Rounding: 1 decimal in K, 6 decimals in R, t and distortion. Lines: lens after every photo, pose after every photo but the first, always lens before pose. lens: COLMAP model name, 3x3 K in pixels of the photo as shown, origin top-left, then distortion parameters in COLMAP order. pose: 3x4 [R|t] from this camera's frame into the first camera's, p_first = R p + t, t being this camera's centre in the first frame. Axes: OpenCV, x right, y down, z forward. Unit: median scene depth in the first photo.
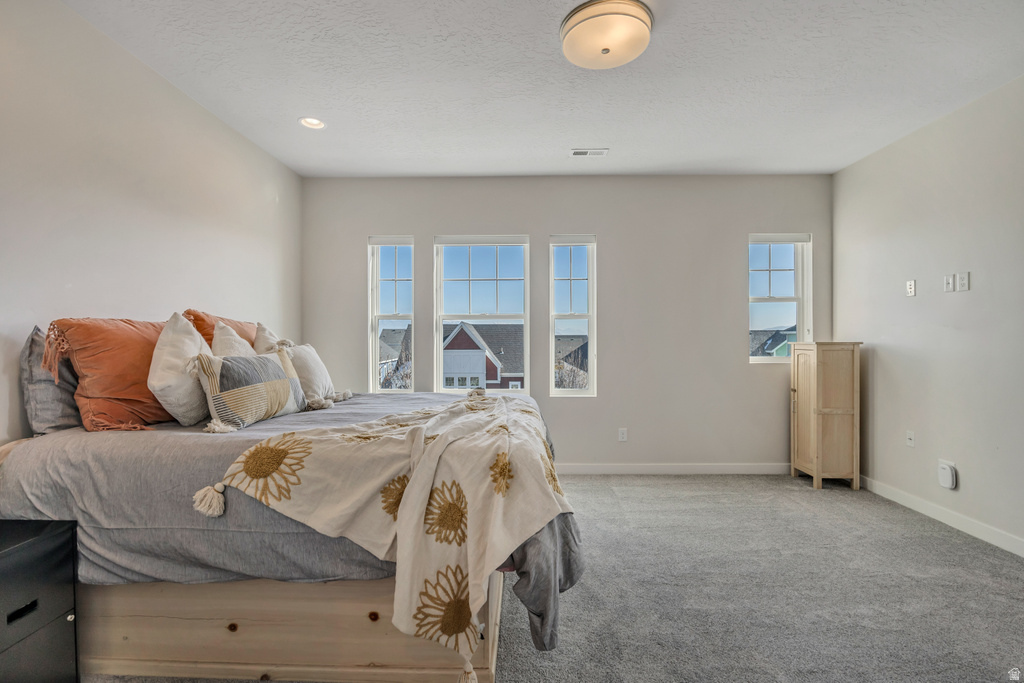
lens RADIAL K [[458.8, 0, 511.8], [0, 458.8, 342.1], [0, 0, 1]] dist [-0.013169, -0.000173]
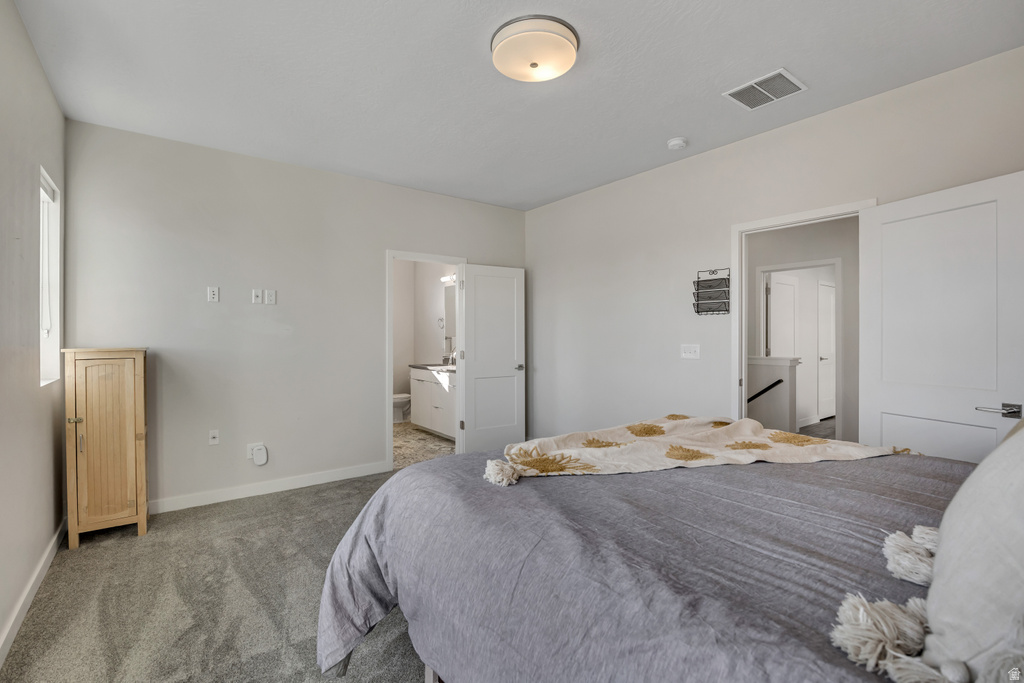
lens RADIAL K [[458.8, 0, 510.0], [0, 458.8, 338.8], [0, 0, 1]] dist [-0.013169, -0.000173]
pose [[-0.628109, -0.006170, 0.778101, -0.377486], [0.000396, 0.999966, 0.008249, -0.023810], [-0.778125, 0.005489, -0.628085, 1.134636]]
